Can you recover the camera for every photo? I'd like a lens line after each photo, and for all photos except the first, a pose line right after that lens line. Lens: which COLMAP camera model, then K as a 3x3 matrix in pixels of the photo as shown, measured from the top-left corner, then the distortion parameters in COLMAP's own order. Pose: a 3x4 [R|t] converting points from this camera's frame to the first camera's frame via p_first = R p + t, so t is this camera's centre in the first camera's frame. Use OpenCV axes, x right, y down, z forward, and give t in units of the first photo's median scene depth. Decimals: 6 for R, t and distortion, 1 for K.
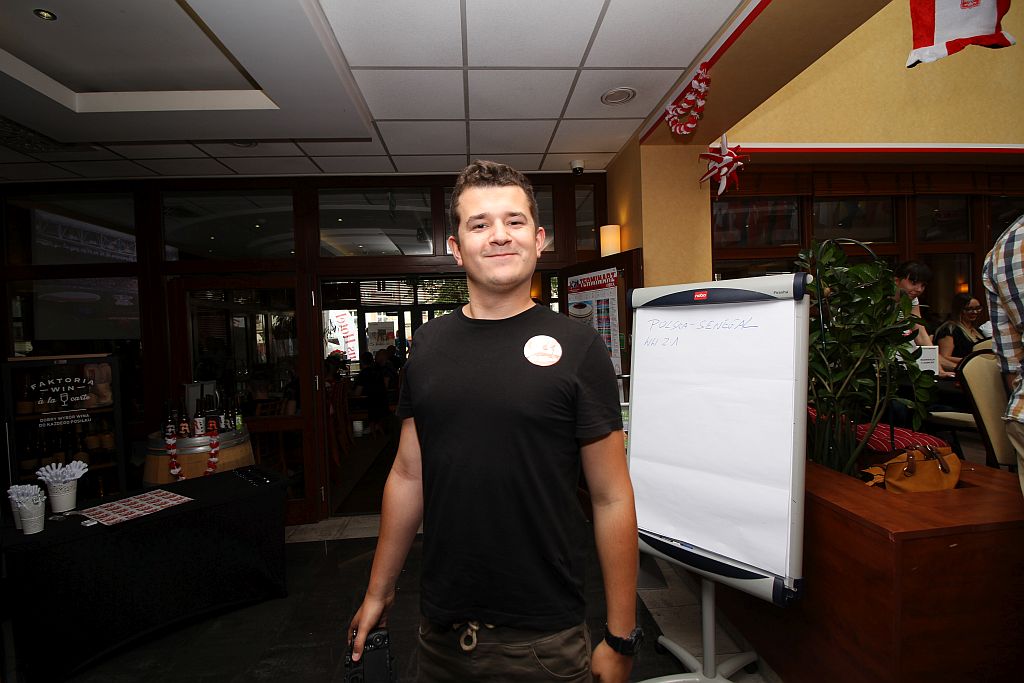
lens RADIAL K [[471.2, 0, 512.0], [0, 471.2, 341.5], [0, 0, 1]] dist [-0.001416, -0.011055]
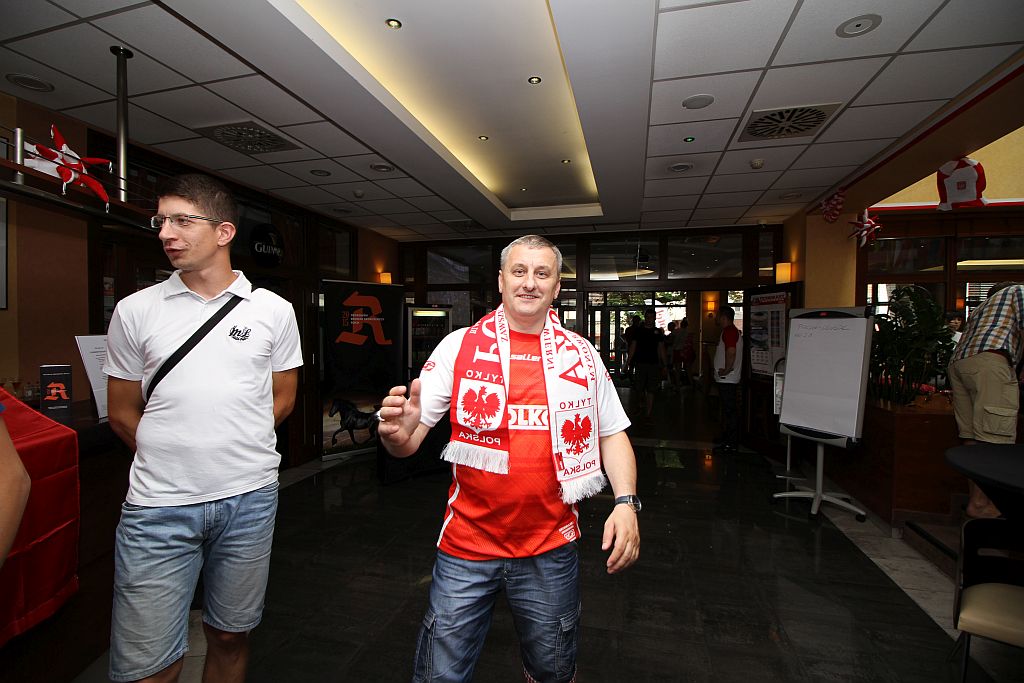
lens RADIAL K [[473.8, 0, 492.9], [0, 473.8, 342.7], [0, 0, 1]] dist [-0.029863, -0.000064]
pose [[0.933655, 0.047967, -0.354948, -0.122922], [-0.044815, 0.998849, 0.017101, 0.031092], [0.355359, -0.000059, 0.934730, -0.762786]]
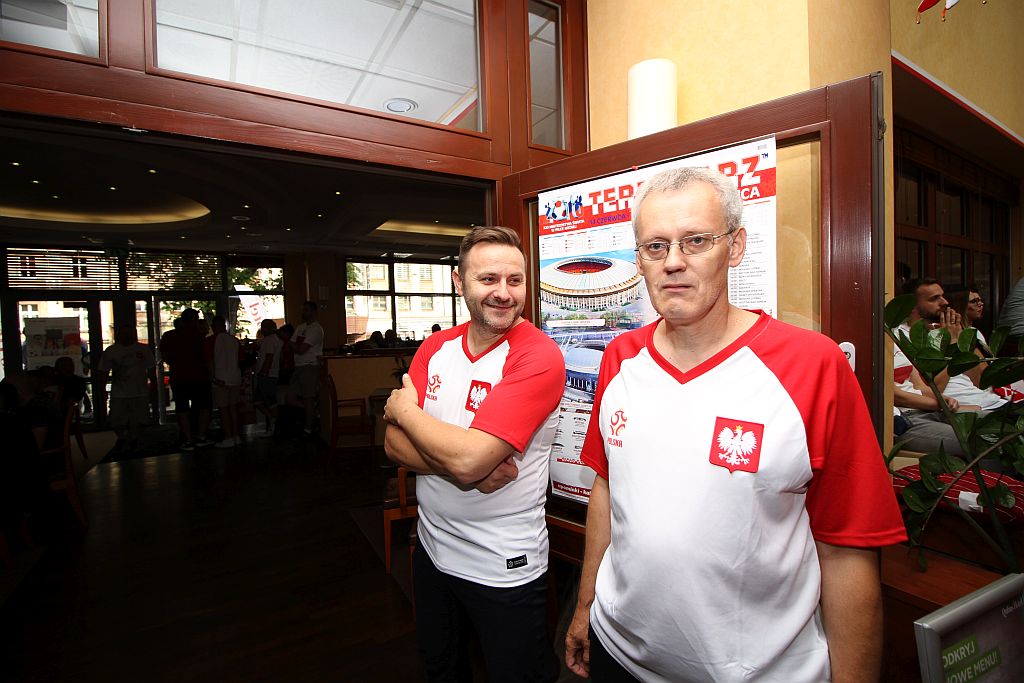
lens RADIAL K [[471.2, 0, 512.0], [0, 471.2, 341.5], [0, 0, 1]] dist [-0.001416, -0.011055]
pose [[0.892103, -0.001084, 0.451831, -0.075861], [0.004728, 0.999965, -0.006935, -0.012603], [-0.451807, 0.008323, 0.892077, 0.678086]]
